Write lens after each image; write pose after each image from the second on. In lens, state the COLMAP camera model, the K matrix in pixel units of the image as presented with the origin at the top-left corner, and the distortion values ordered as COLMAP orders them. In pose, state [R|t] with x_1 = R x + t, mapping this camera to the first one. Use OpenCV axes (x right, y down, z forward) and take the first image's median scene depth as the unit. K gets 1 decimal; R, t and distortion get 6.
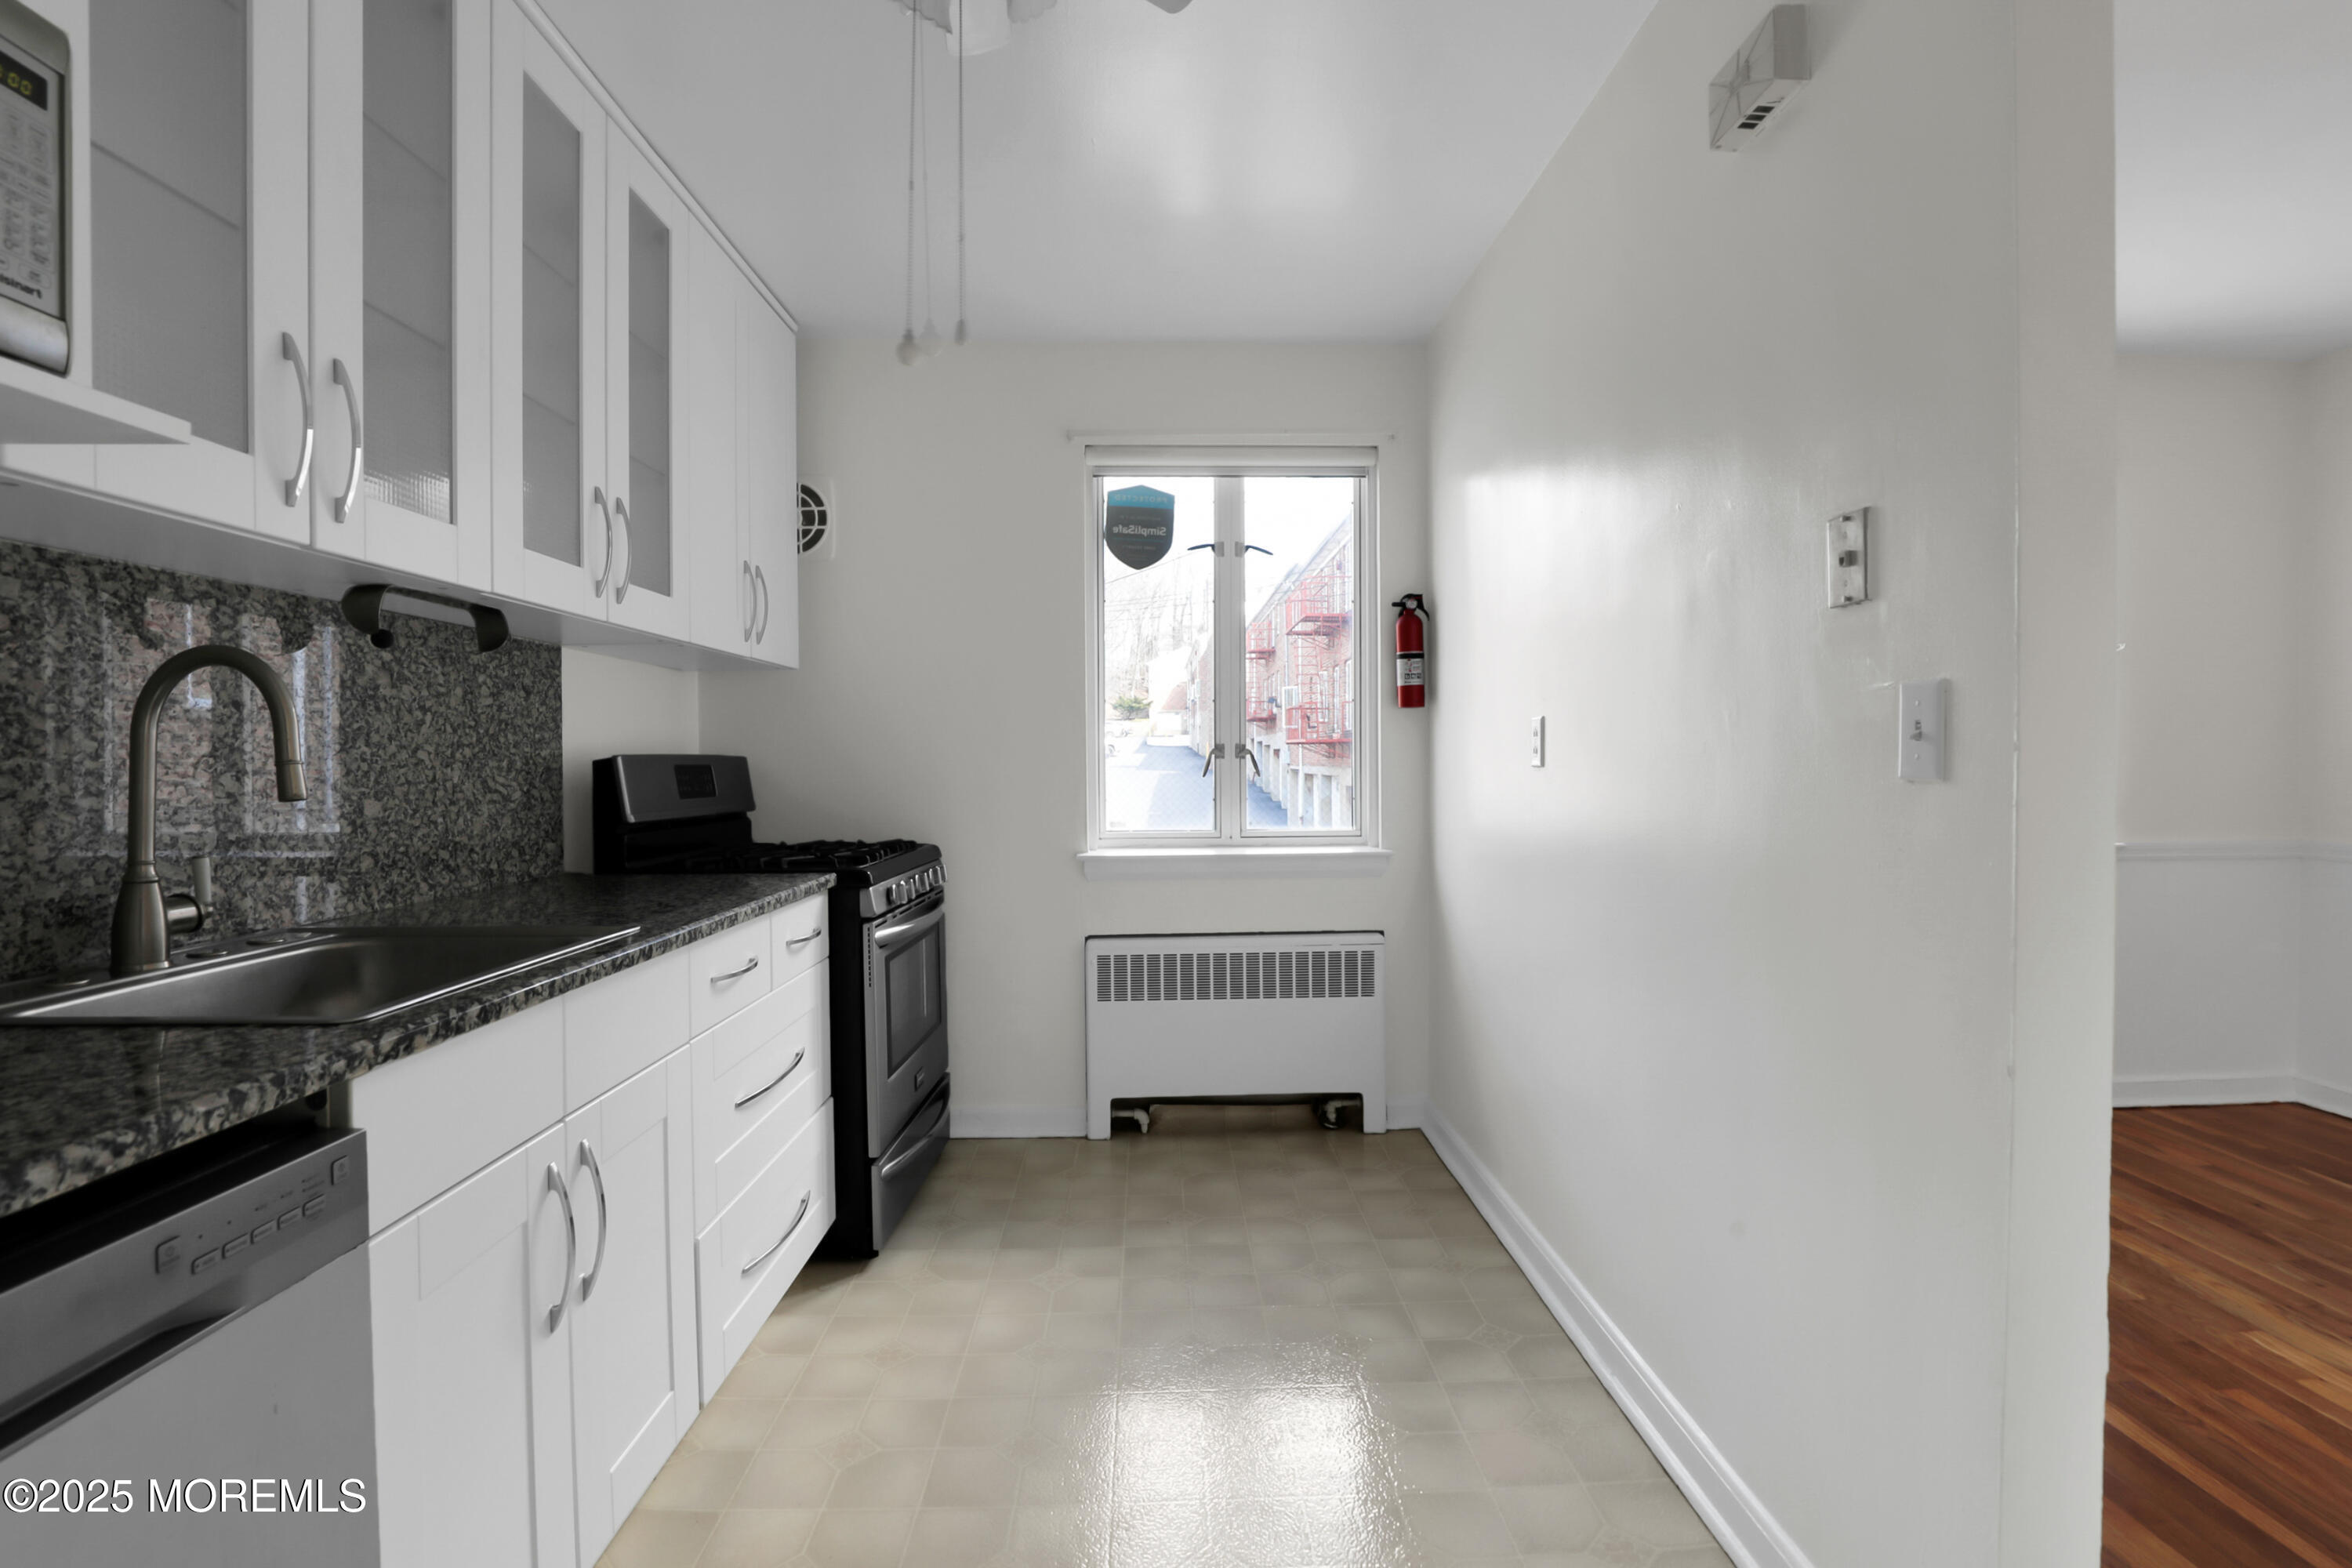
lens RADIAL K [[1101.4, 0, 1183.9], [0, 1101.4, 777.0], [0, 0, 1]] dist [-0.029294, 0.006120]
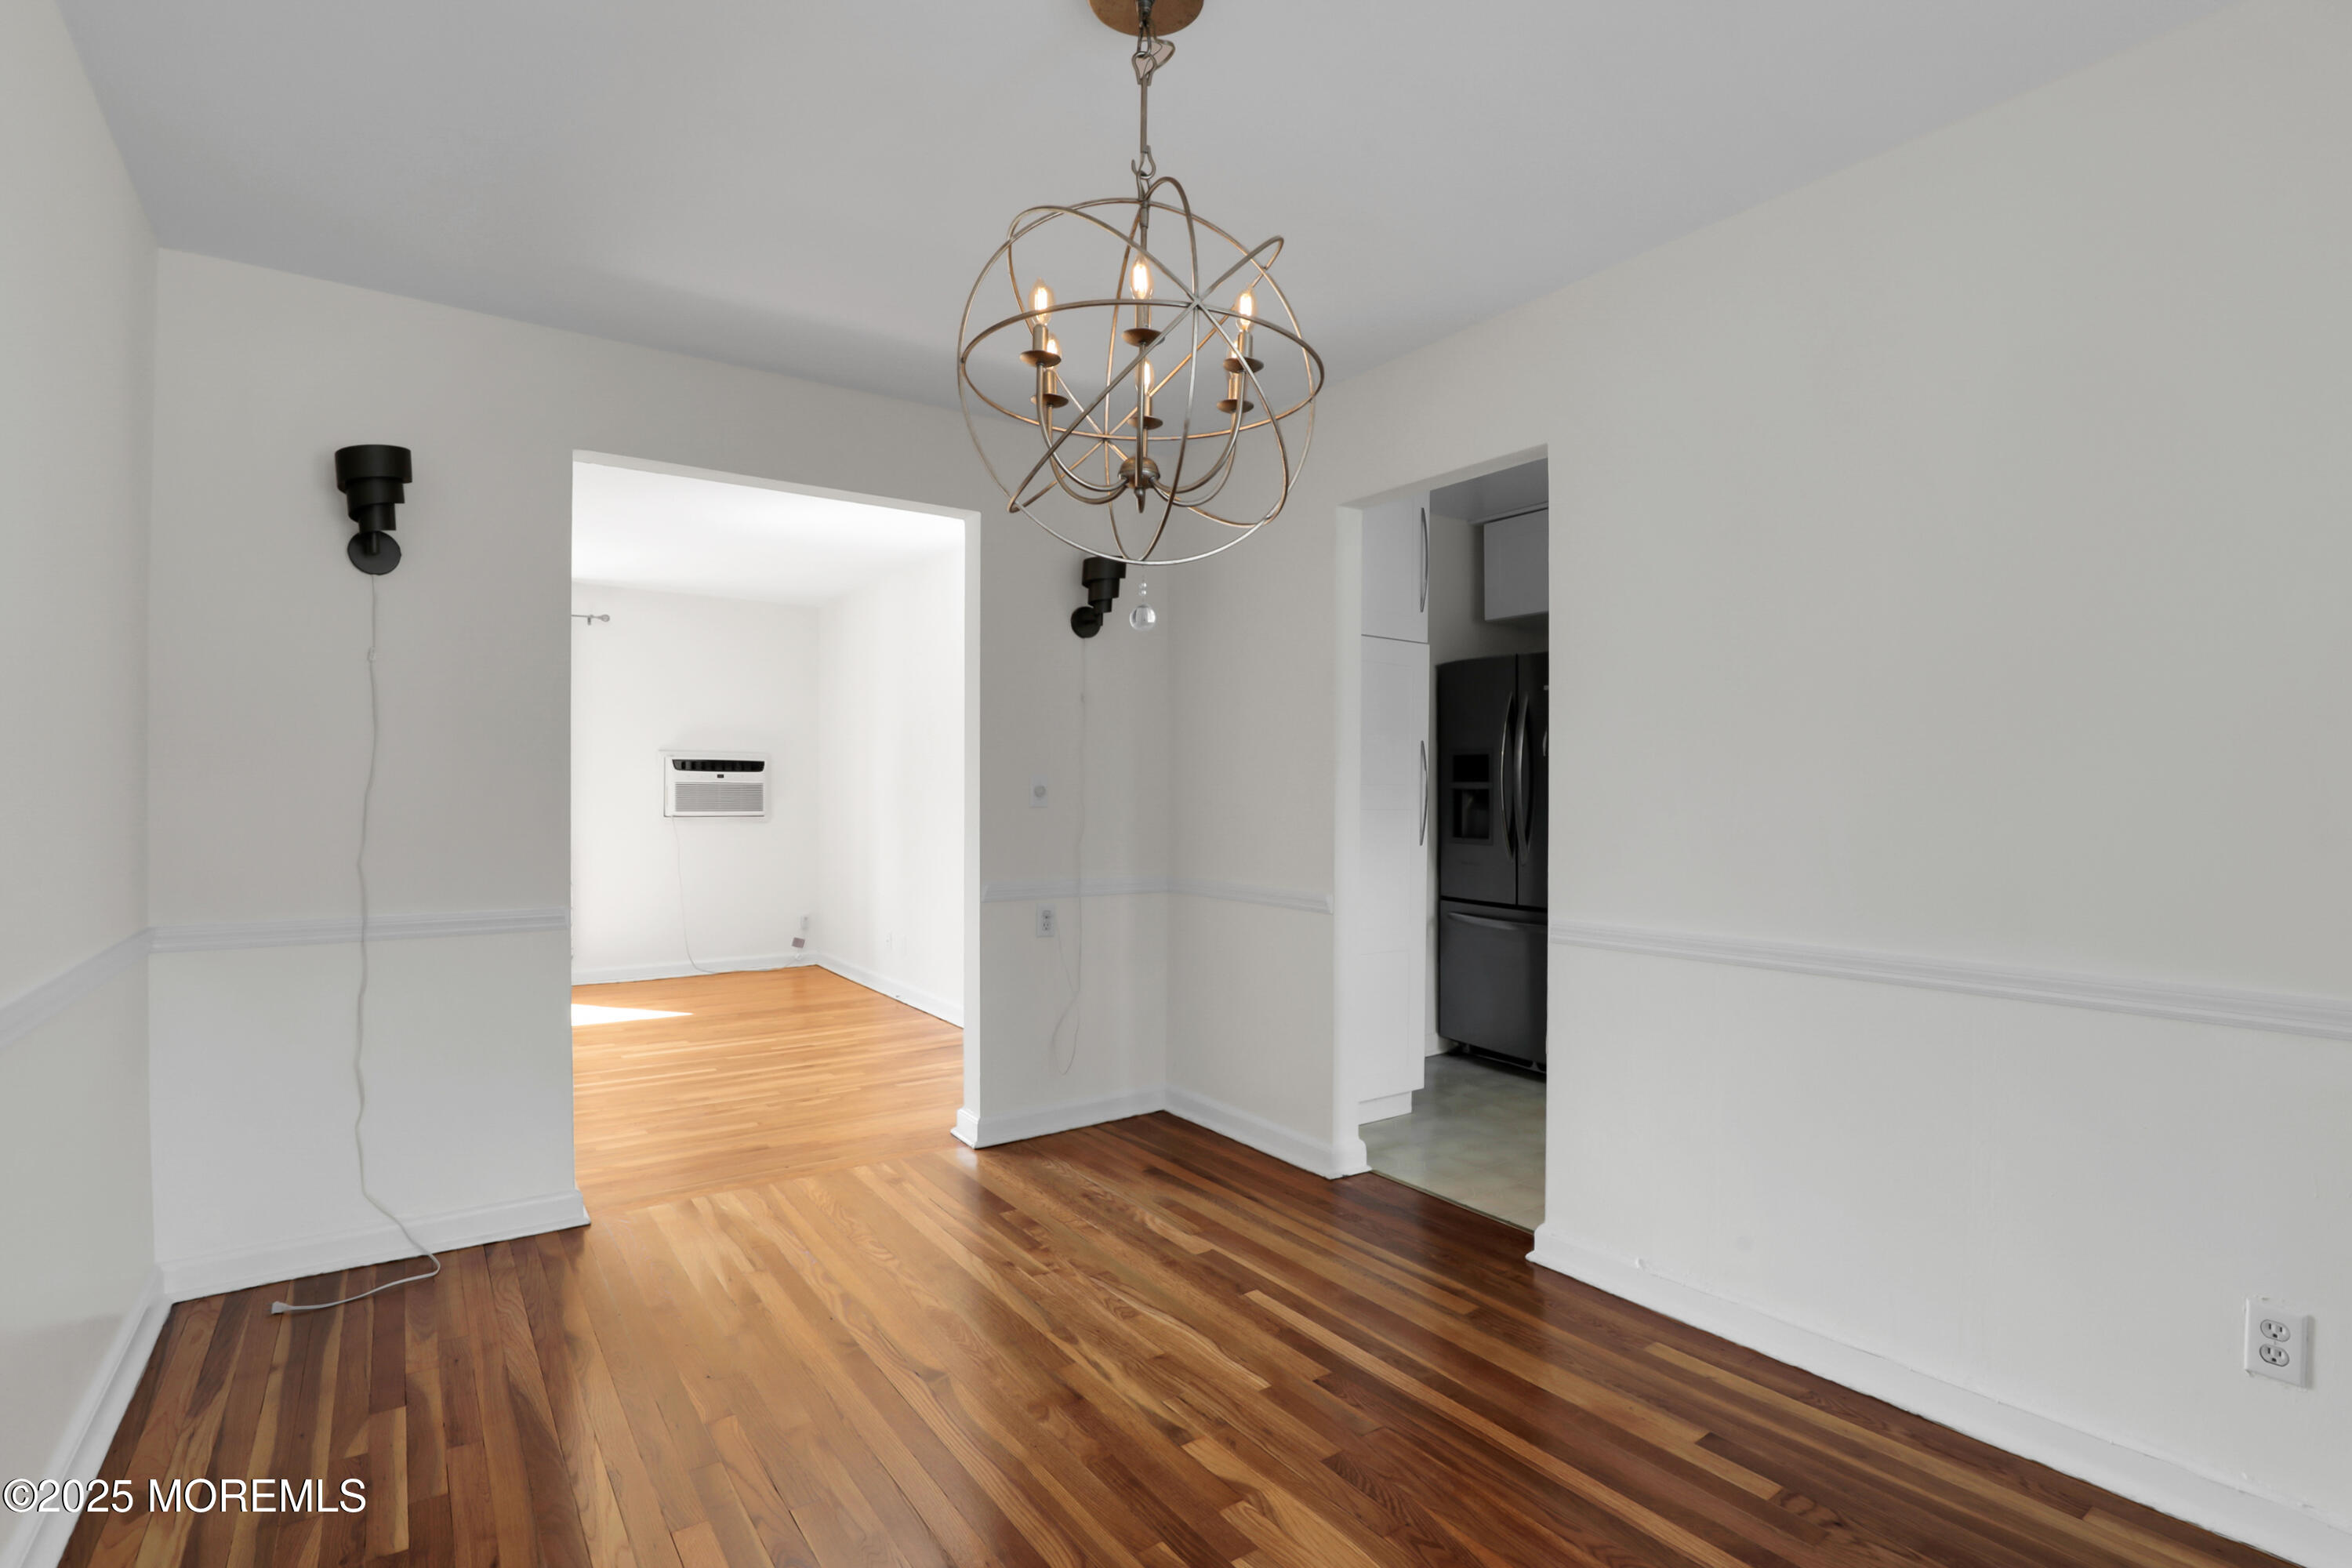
lens RADIAL K [[1106.9, 0, 1189.3], [0, 1106.9, 797.3], [0, 0, 1]] dist [-0.015701, 0.000162]
pose [[-0.831522, 0.005298, -0.555467, 1.266383], [-0.008696, 0.999708, 0.022553, -0.032537], [0.555424, 0.023584, -0.831233, 1.138370]]
